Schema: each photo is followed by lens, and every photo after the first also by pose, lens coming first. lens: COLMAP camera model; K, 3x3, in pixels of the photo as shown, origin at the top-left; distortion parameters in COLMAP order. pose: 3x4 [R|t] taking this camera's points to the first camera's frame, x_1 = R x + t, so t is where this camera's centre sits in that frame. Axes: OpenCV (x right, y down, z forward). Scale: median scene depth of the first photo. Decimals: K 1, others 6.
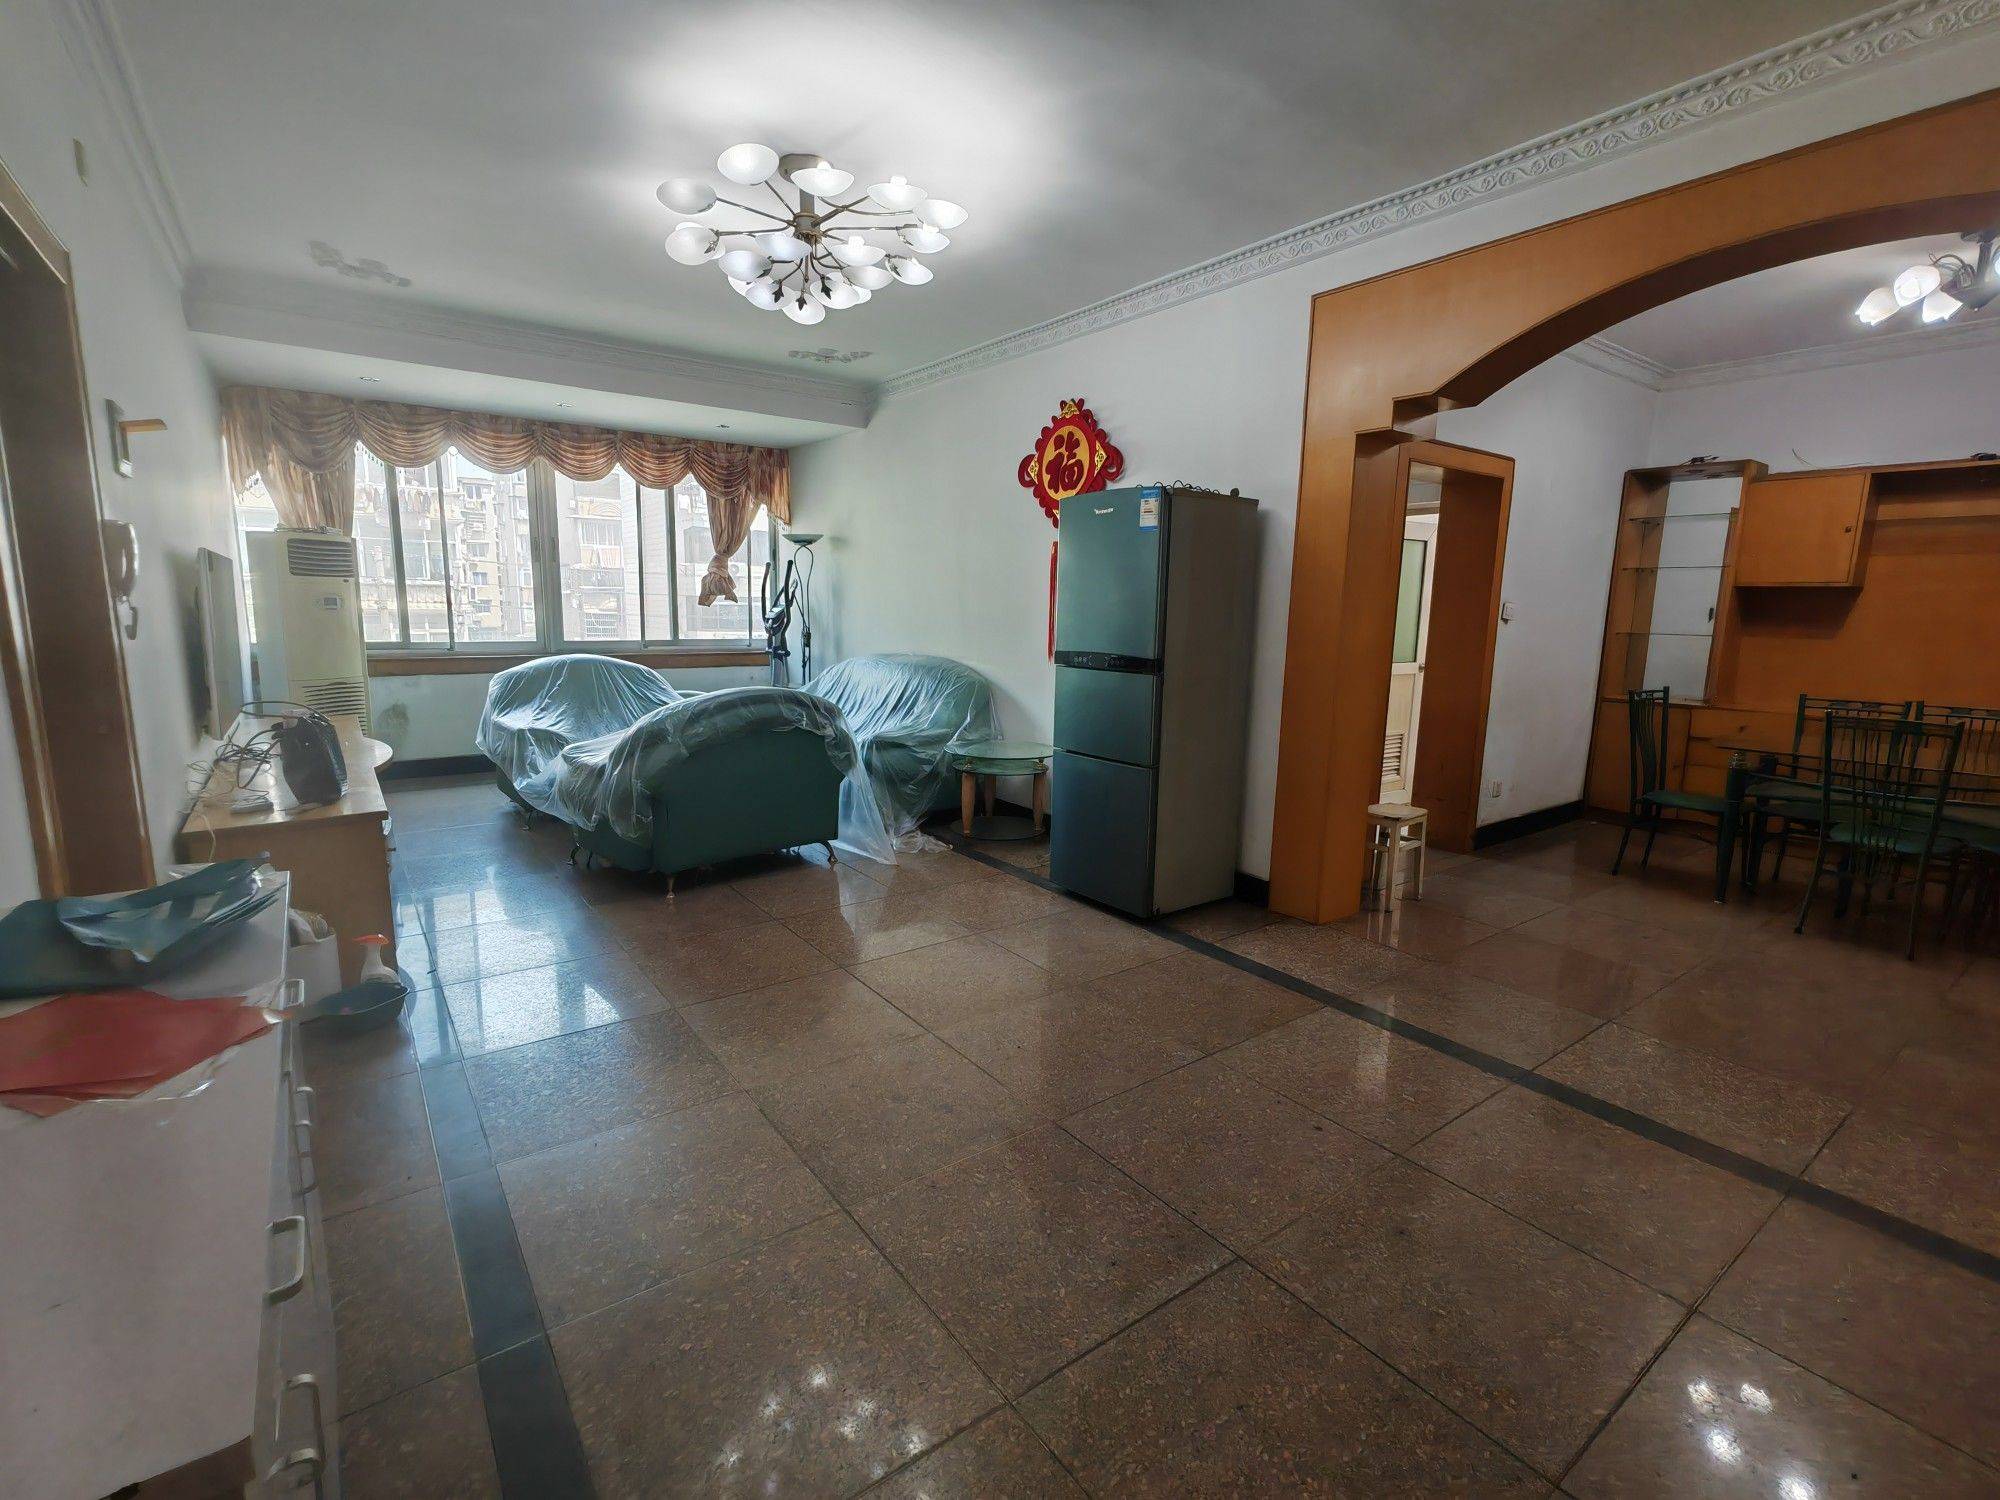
lens RADIAL K [[897.1, 0, 1002.0], [0, 897.1, 748.9], [0, 0, 1]] dist [-0.002851, 0.003795]
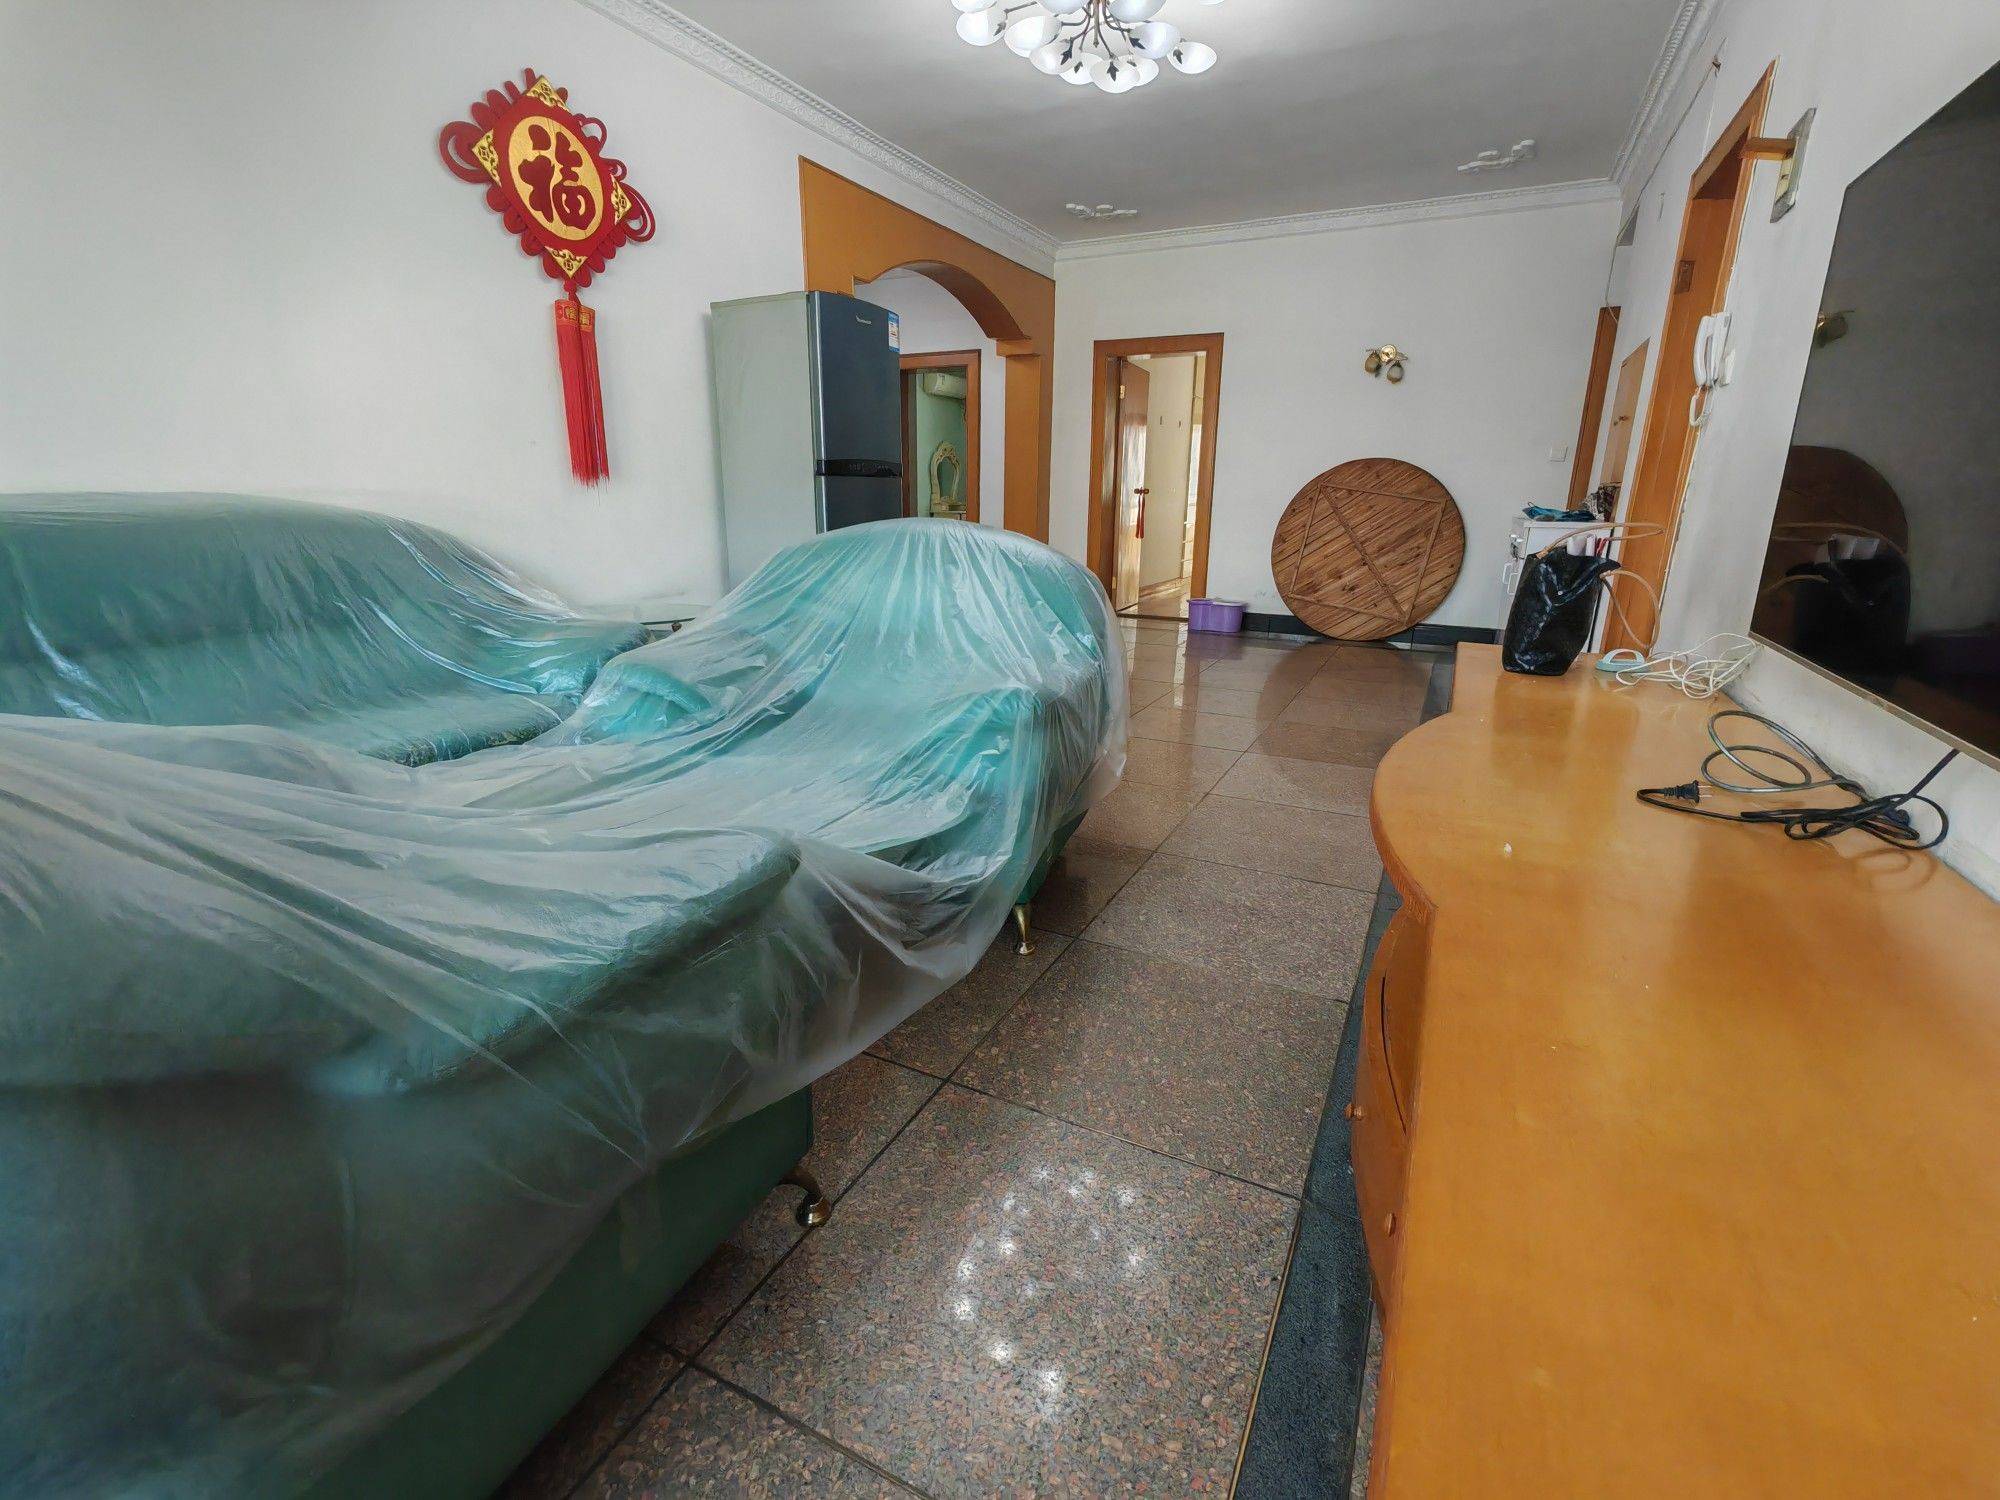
lens RADIAL K [[897.1, 0, 996.3], [0, 897.1, 751.7], [0, 0, 1]] dist [-0.002851, 0.003795]
pose [[-0.447739, -0.279361, 0.849404, -0.772114], [0.123031, 0.921660, 0.367977, -0.121777], [-0.885660, 0.269261, -0.378293, 1.054609]]
